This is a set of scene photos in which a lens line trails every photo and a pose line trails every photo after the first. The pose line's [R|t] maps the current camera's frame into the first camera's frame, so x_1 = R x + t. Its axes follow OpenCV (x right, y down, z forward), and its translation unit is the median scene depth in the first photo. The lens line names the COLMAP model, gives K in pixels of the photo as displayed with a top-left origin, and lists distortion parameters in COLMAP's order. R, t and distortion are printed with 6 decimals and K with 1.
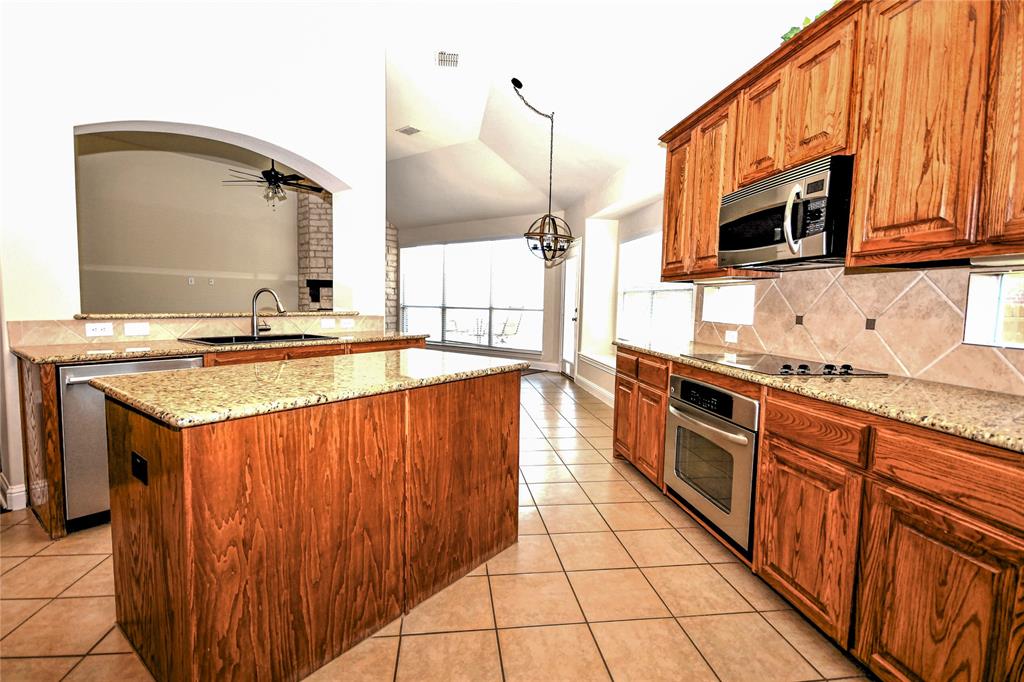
lens RADIAL K [[468.2, 0, 511.6], [0, 468.2, 339.1], [0, 0, 1]] dist [-0.004071, -0.000555]
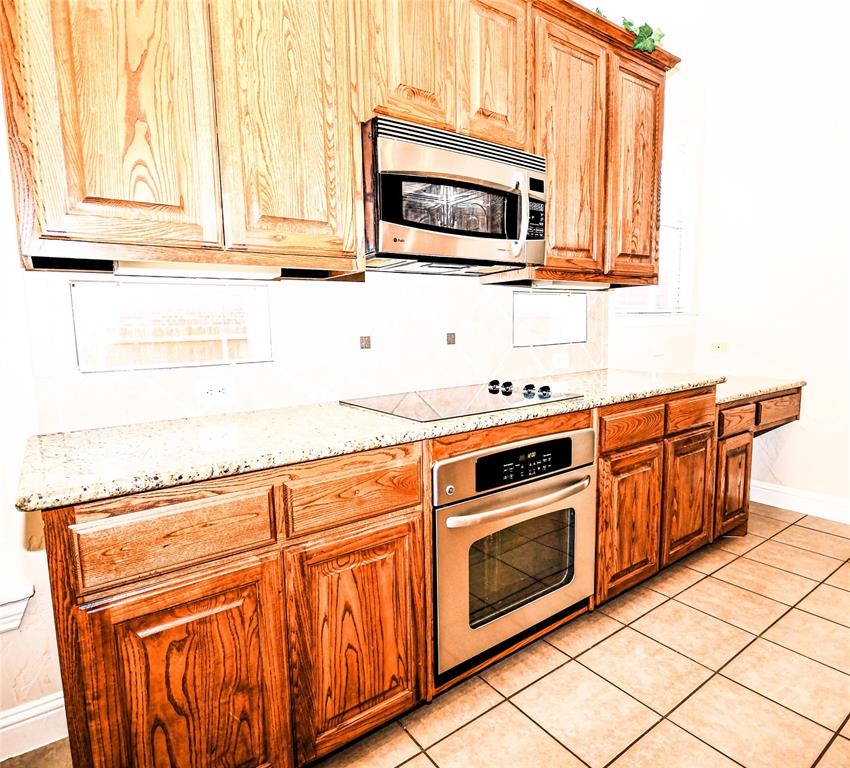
lens RADIAL K [[517.6, 0, 425.8], [0, 517.6, 386.8], [0, 0, 1]] dist [0.004265, 0.001357]
pose [[-0.471392, -0.116329, 0.874218, -0.180541], [0.083513, 0.980920, 0.175559, -0.150873], [-0.877961, 0.155766, -0.452683, 1.852993]]
